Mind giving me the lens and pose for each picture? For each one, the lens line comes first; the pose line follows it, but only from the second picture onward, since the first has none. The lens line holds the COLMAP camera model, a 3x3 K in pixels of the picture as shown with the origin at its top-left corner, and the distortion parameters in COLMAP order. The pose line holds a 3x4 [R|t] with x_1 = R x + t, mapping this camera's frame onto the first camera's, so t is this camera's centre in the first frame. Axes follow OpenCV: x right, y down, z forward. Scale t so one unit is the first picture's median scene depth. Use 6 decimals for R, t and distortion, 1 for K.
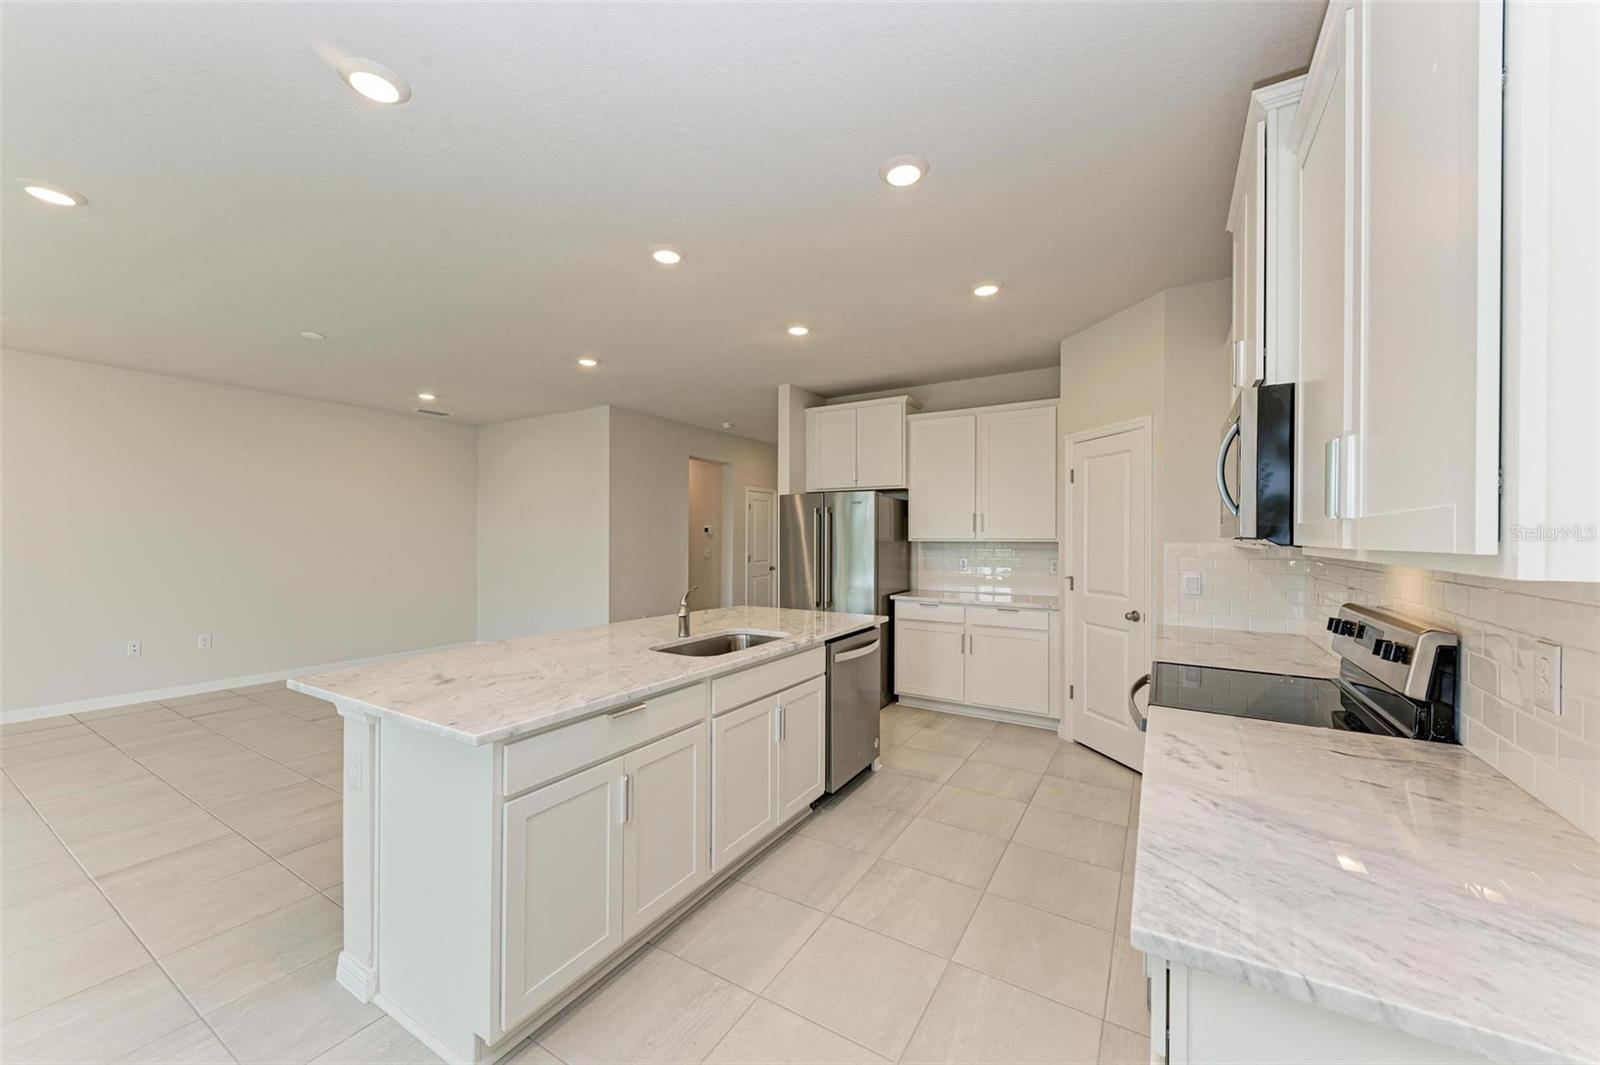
lens RADIAL K [[593.0, 0, 801.8], [0, 593.0, 537.1], [0, 0, 1]] dist [0.005182, -0.000042]
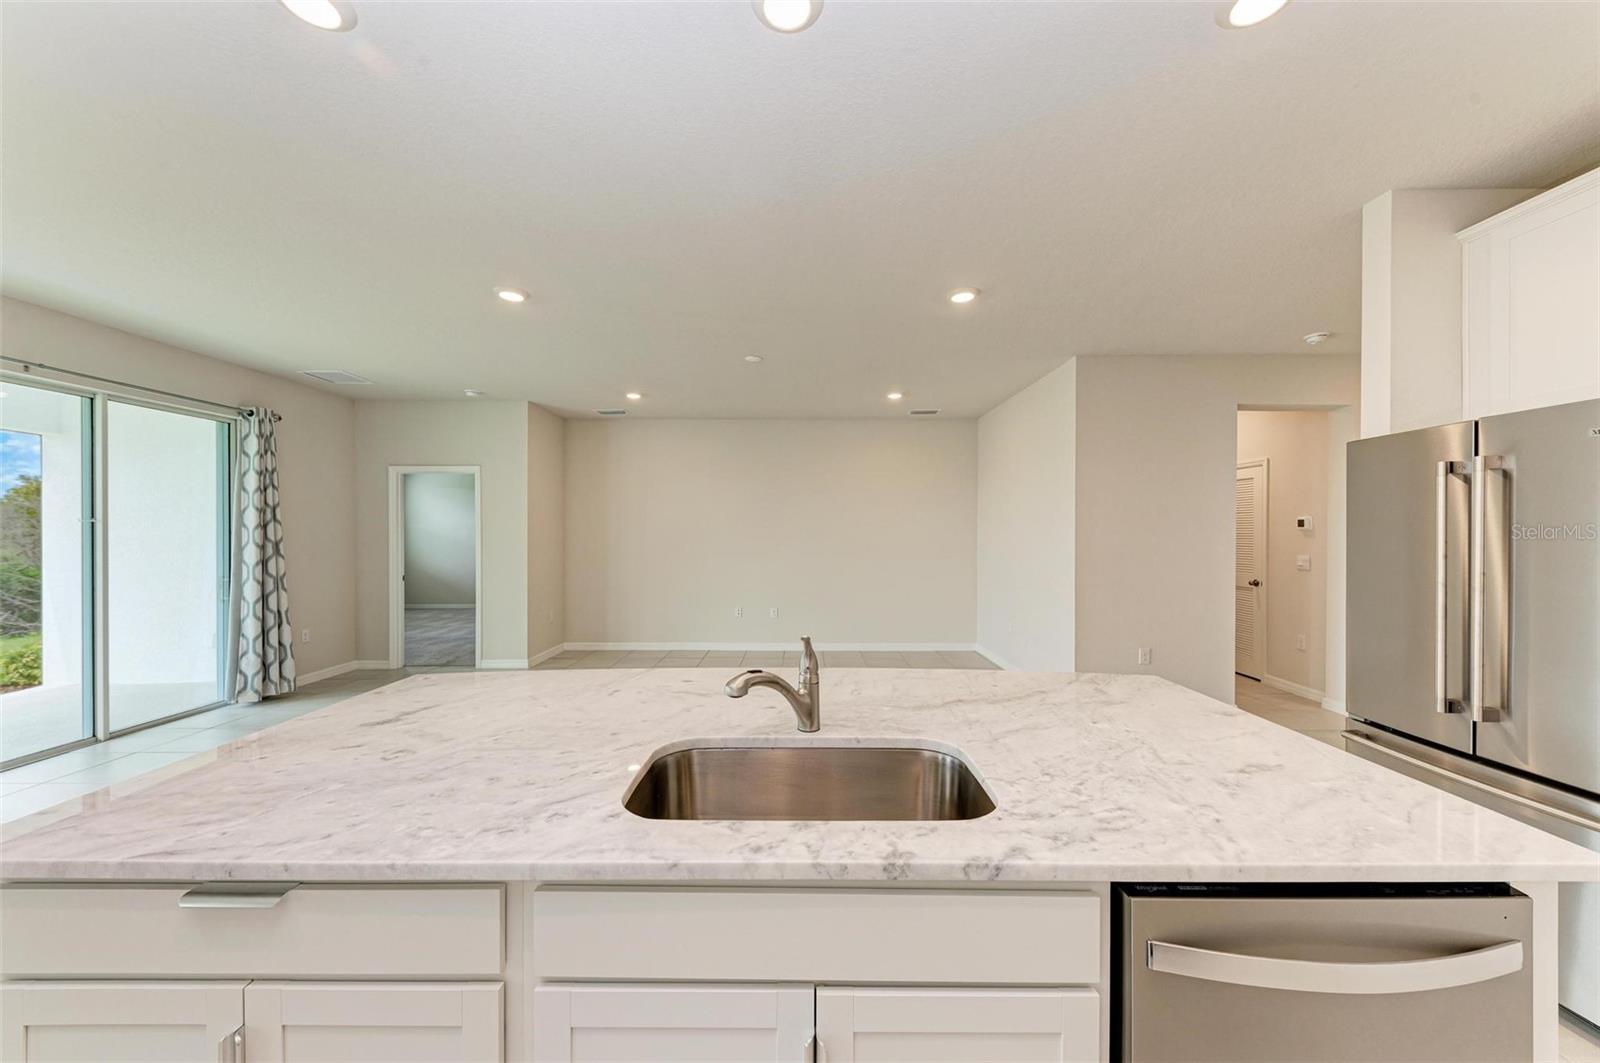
lens RADIAL K [[560.8, 0, 796.9], [0, 560.8, 533.0], [0, 0, 1]] dist [0.006369, -0.000077]
pose [[0.509738, -0.003116, -0.860324, 0.147236], [0.000760, 0.999995, -0.003172, -0.000468], [0.860330, 0.000963, 0.509737, 0.513552]]
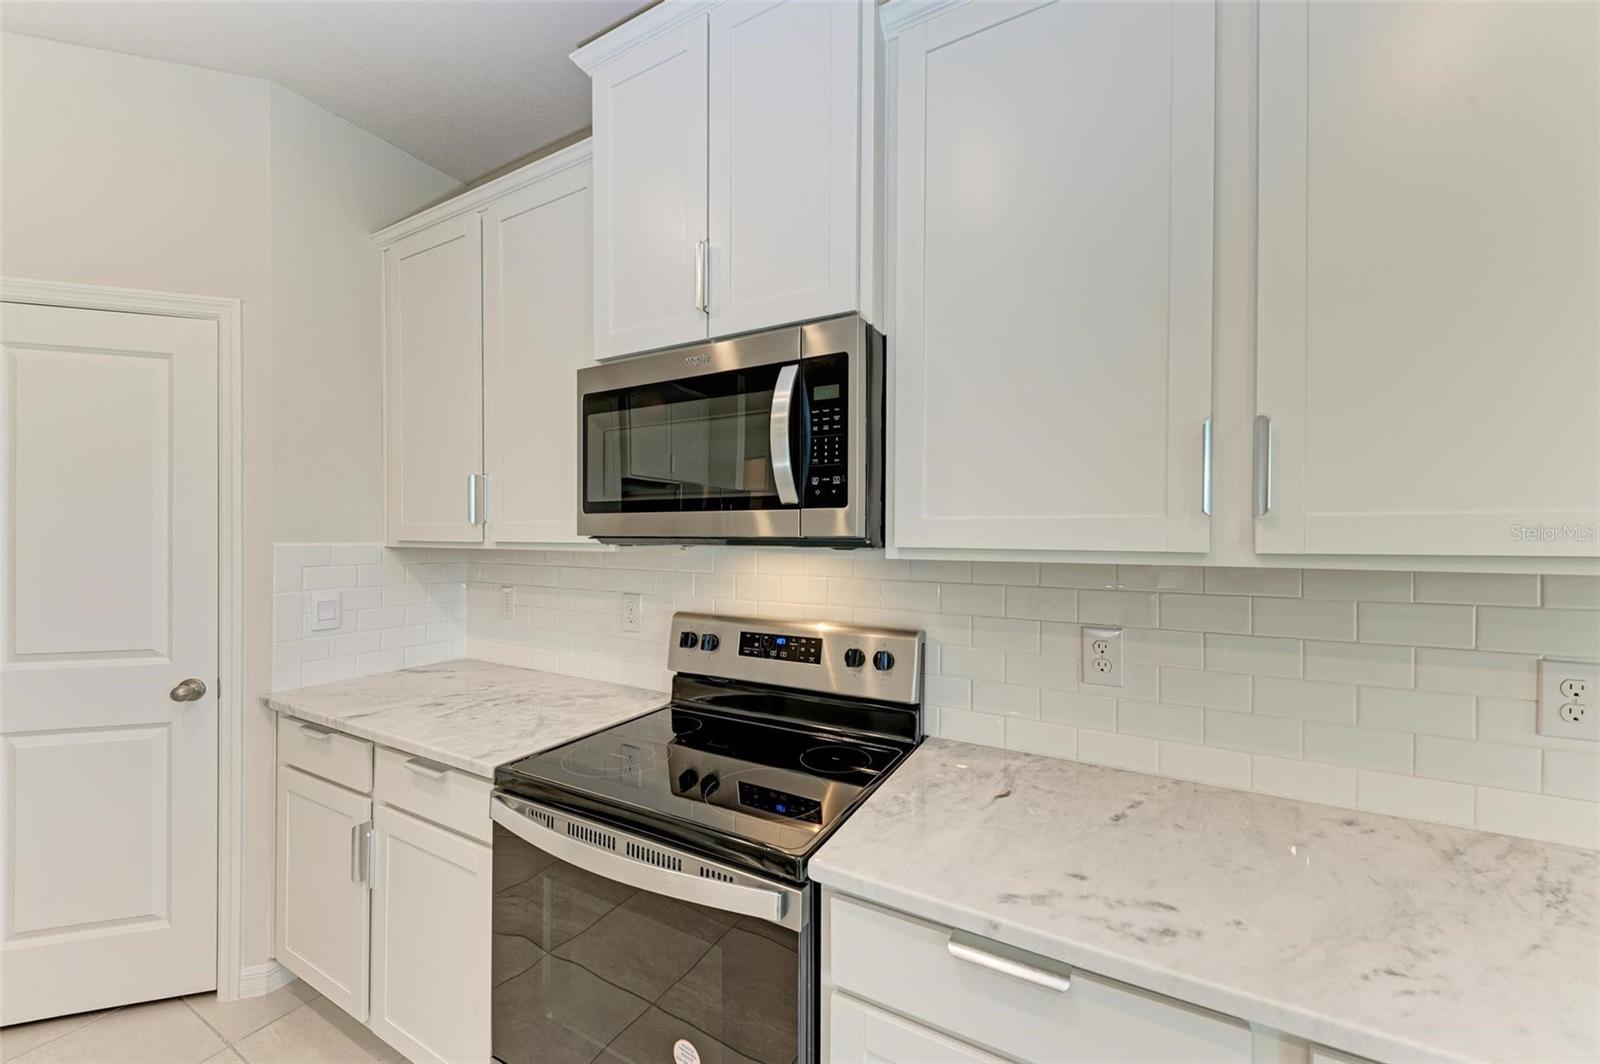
lens RADIAL K [[593.0, 0, 801.8], [0, 593.0, 536.6], [0, 0, 1]] dist [0.005182, -0.000042]
pose [[-0.047888, -0.003150, 0.998848, 0.027954], [-0.005507, 0.999981, 0.002889, -0.000836], [-0.998838, -0.005362, -0.047905, 0.427948]]
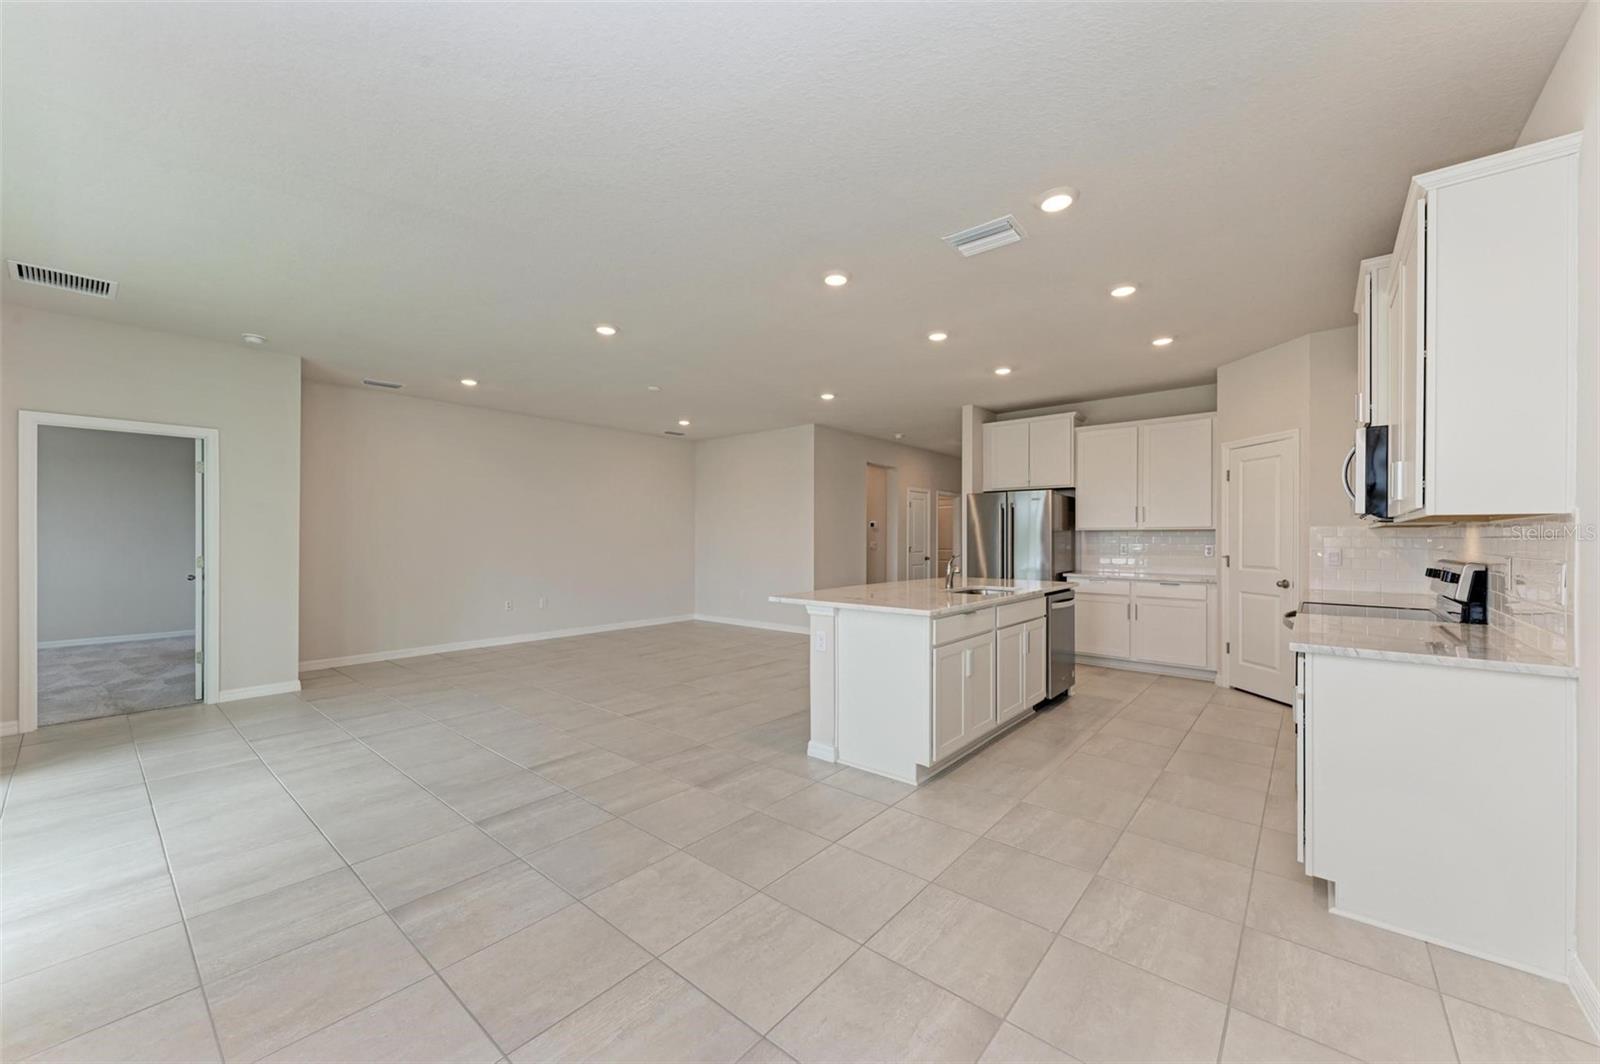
lens RADIAL K [[604.3, 0, 799.0], [0, 604.3, 535.0], [0, 0, 1]] dist [0.010564, -0.000386]
pose [[0.987320, -0.000979, -0.158740, -0.227693], [0.000213, 0.999988, -0.004839, 0.027833], [0.158743, 0.004744, 0.987309, -0.396912]]
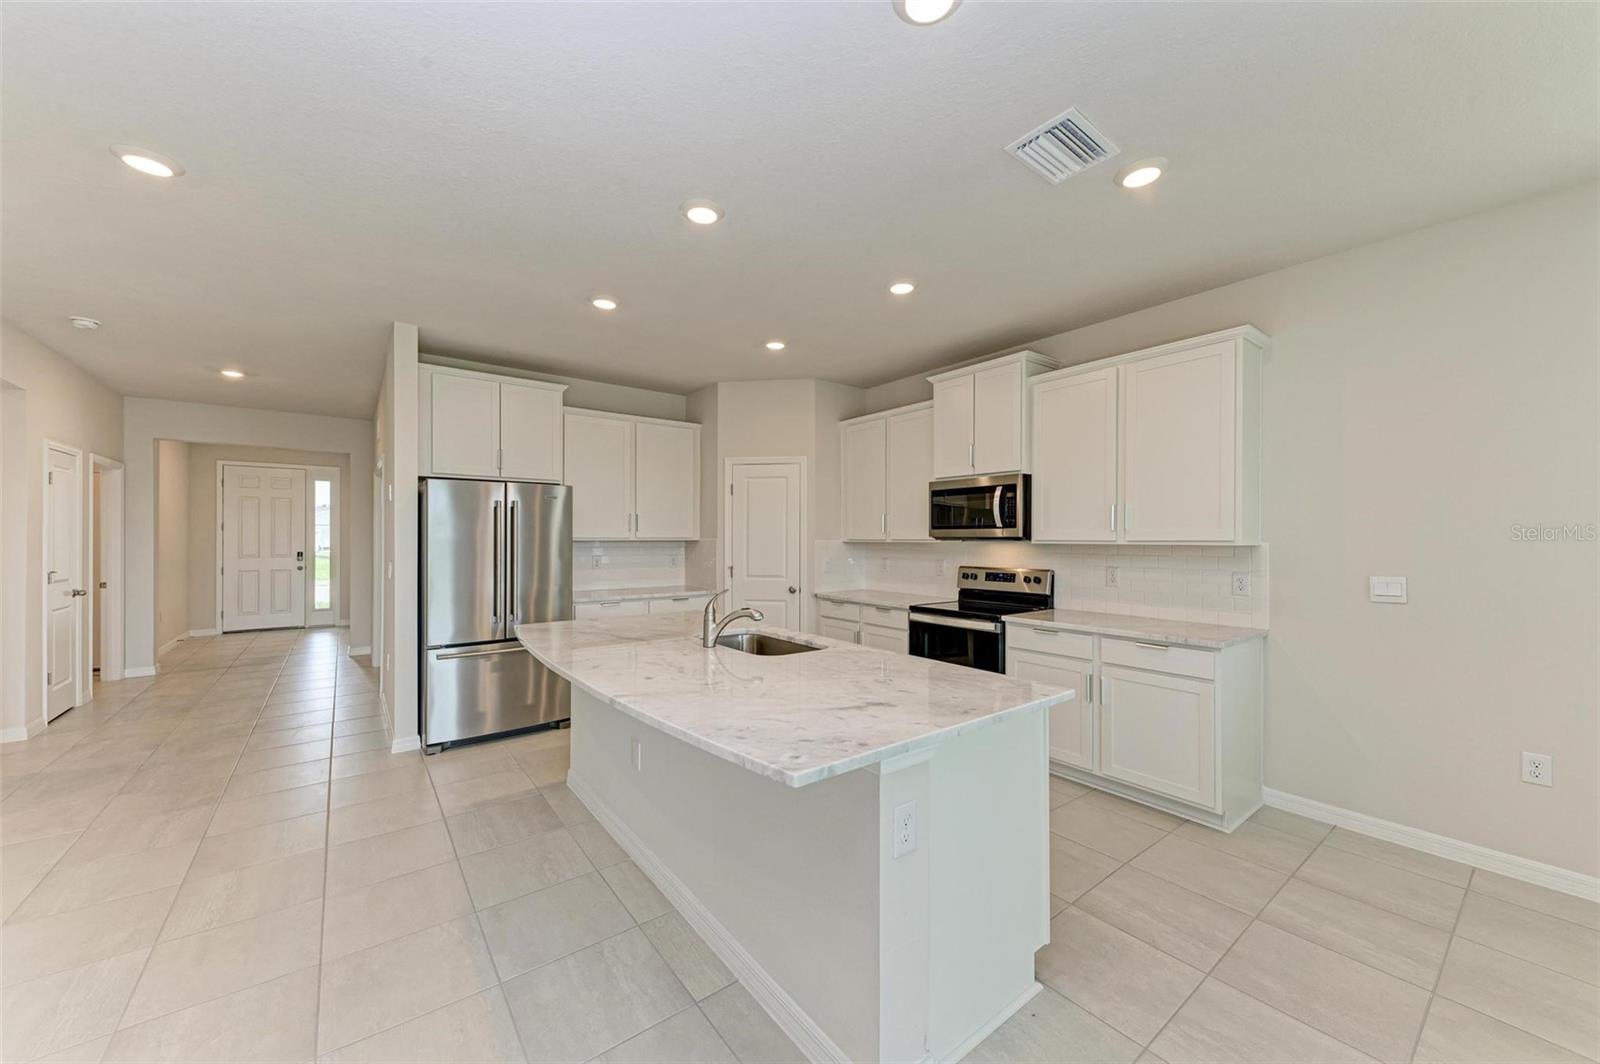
lens RADIAL K [[590.8, 0, 801.8], [0, 590.8, 538.5], [0, 0, 1]] dist [0.013725, -0.000081]
pose [[0.361176, -0.003520, 0.932491, -0.679114], [-0.000350, 0.999992, 0.003910, -0.000799], [-0.932498, -0.001738, 0.361172, 0.374089]]
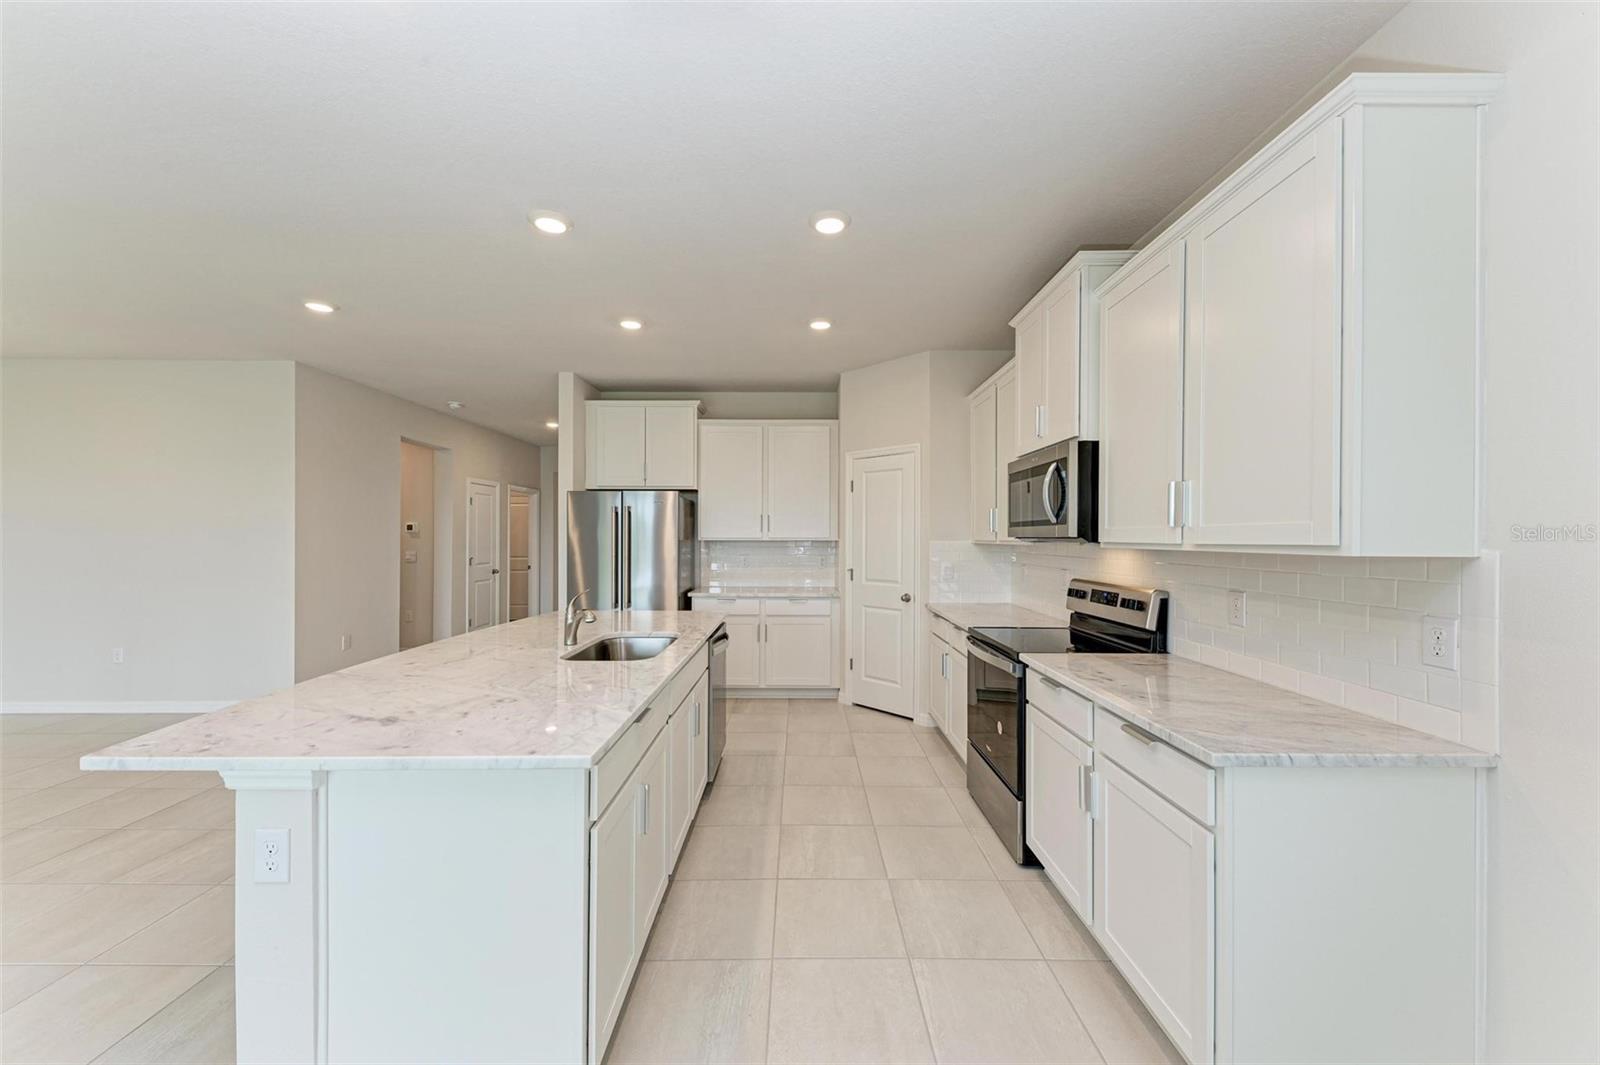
lens RADIAL K [[590.8, 0, 801.8], [0, 590.8, 539.0], [0, 0, 1]] dist [0.013725, -0.000081]
pose [[0.852314, -0.001164, 0.523028, -0.256547], [-0.001250, 0.999990, 0.004263, -0.000291], [-0.523028, -0.004287, 0.852305, 0.021082]]
